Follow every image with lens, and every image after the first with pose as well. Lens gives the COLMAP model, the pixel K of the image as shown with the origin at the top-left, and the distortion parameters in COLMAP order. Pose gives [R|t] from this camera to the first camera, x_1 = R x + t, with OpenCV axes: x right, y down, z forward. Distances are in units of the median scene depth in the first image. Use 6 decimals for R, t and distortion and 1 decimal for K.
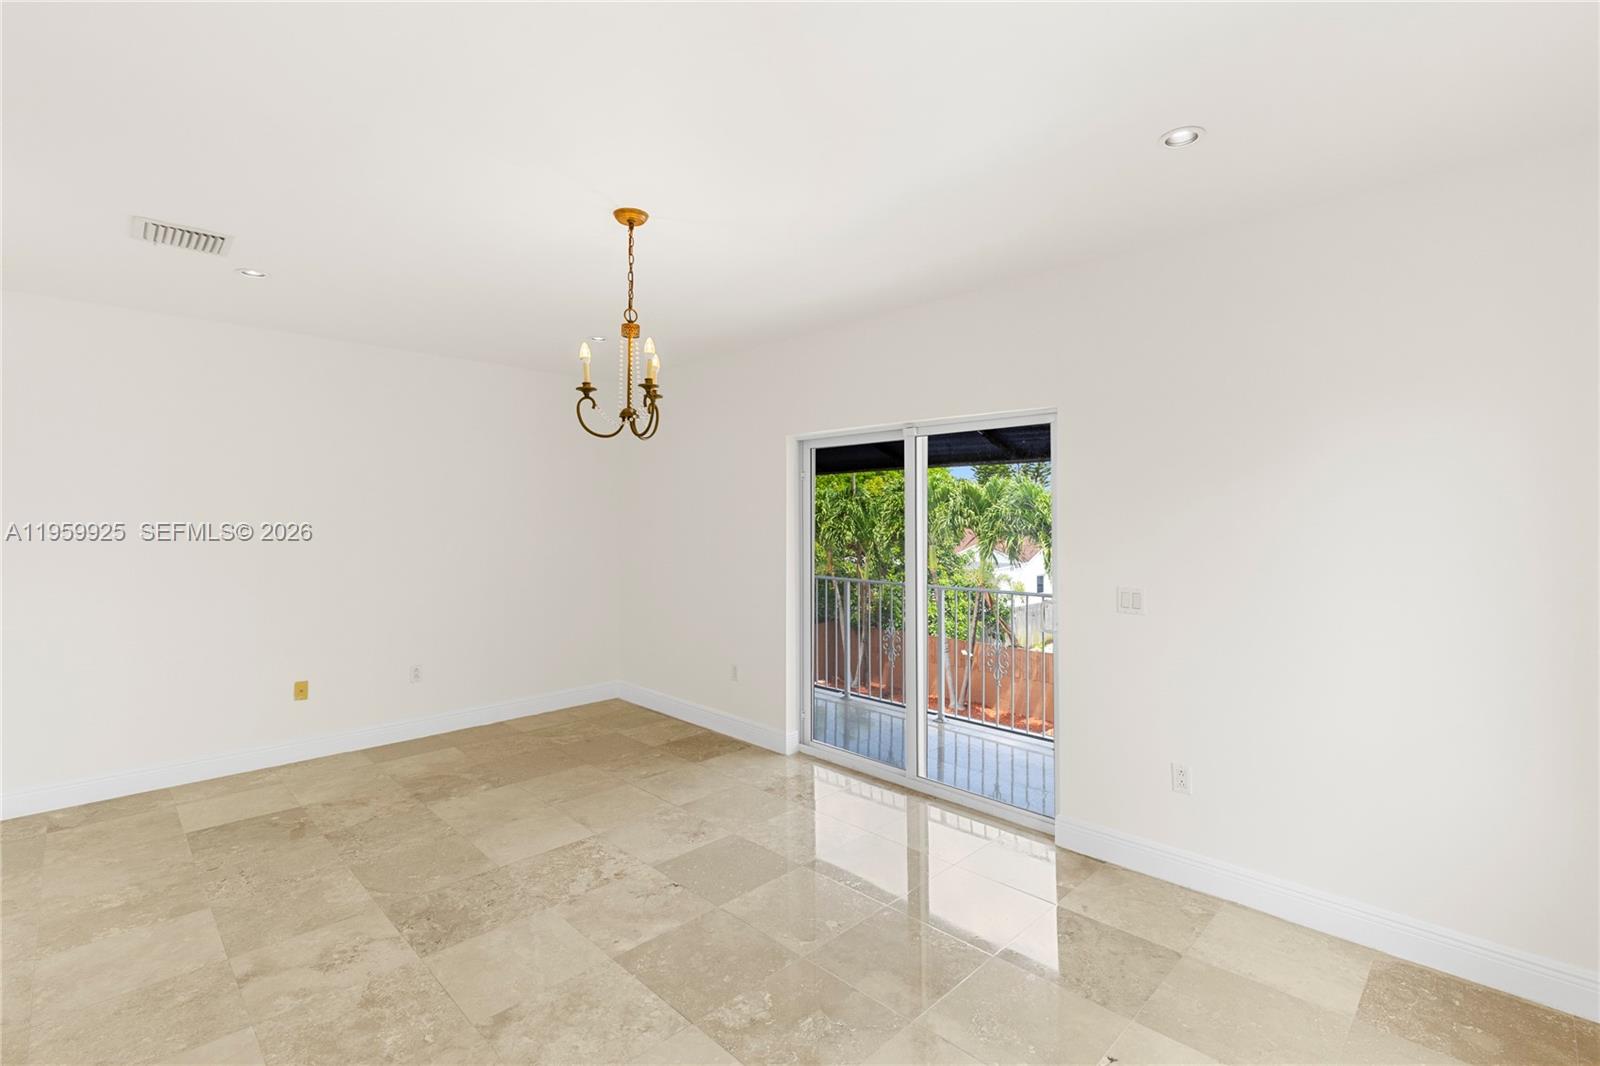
lens RADIAL K [[724.5, 0, 799.6], [0, 724.5, 526.8], [0, 0, 1]] dist [0.004153, -0.000163]
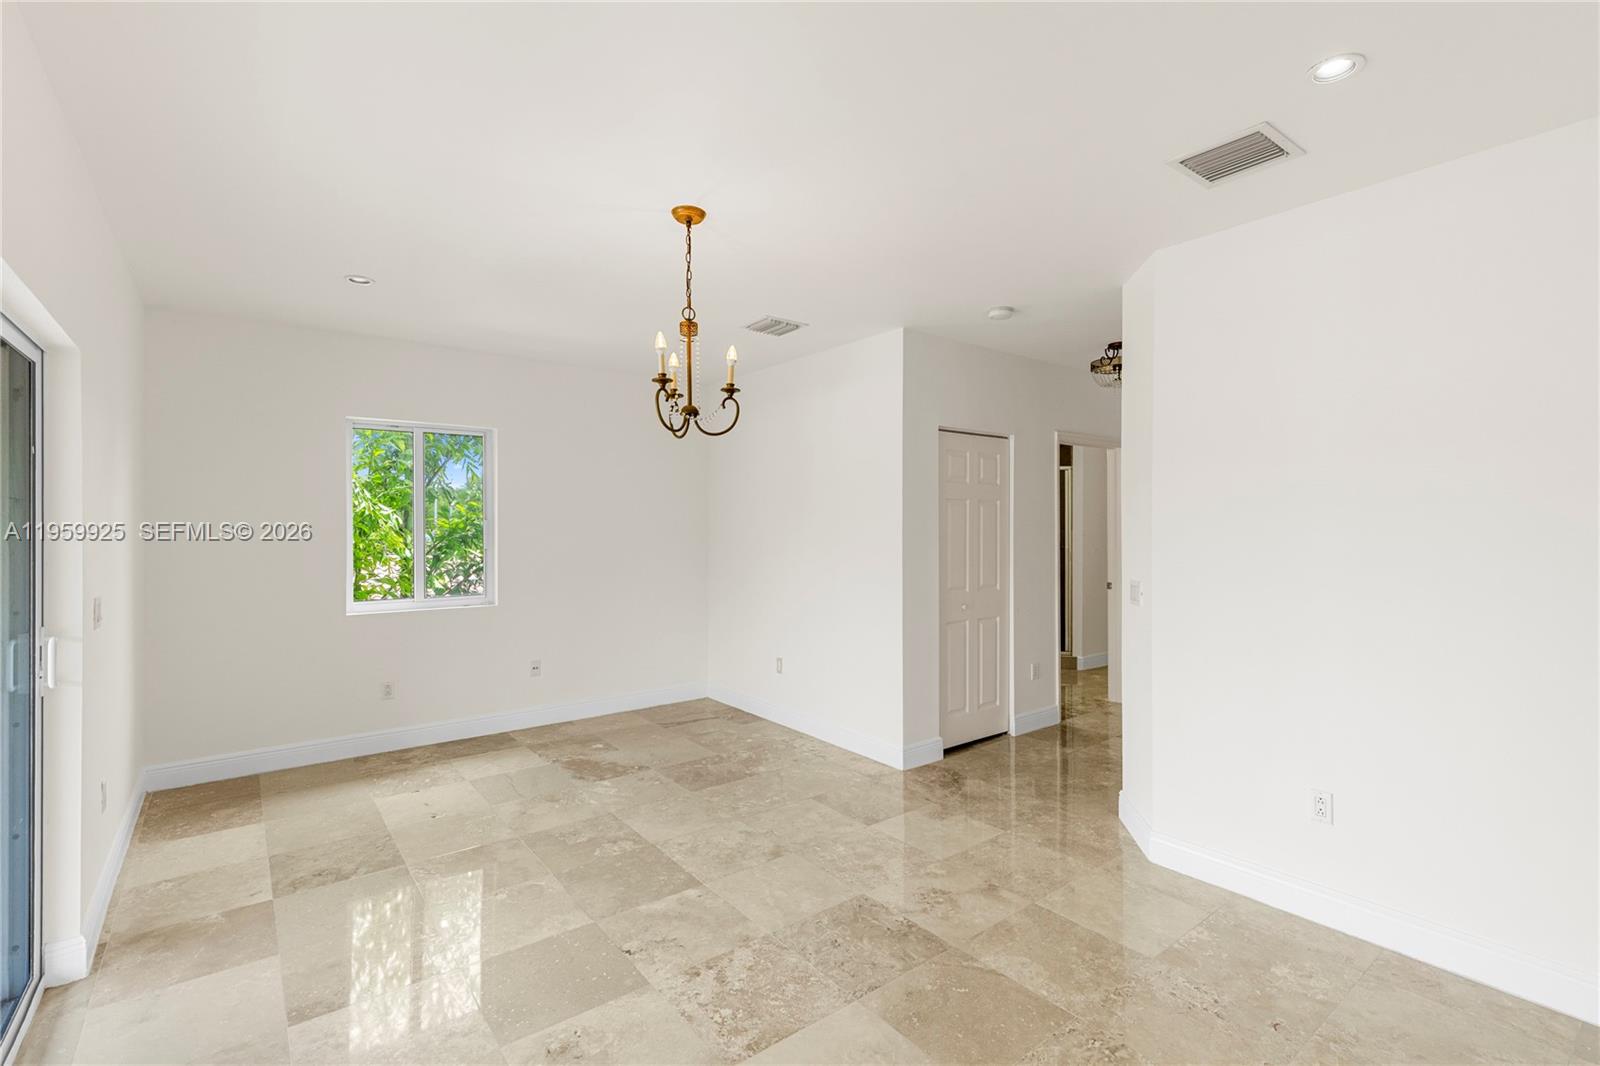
lens RADIAL K [[724.5, 0, 799.7], [0, 724.5, 527.5], [0, 0, 1]] dist [0.004153, -0.000163]
pose [[-0.992371, 0.001319, 0.123282, -0.530804], [0.002952, 0.999910, 0.013064, -0.006134], [-0.123254, 0.013329, -0.992286, 2.030580]]
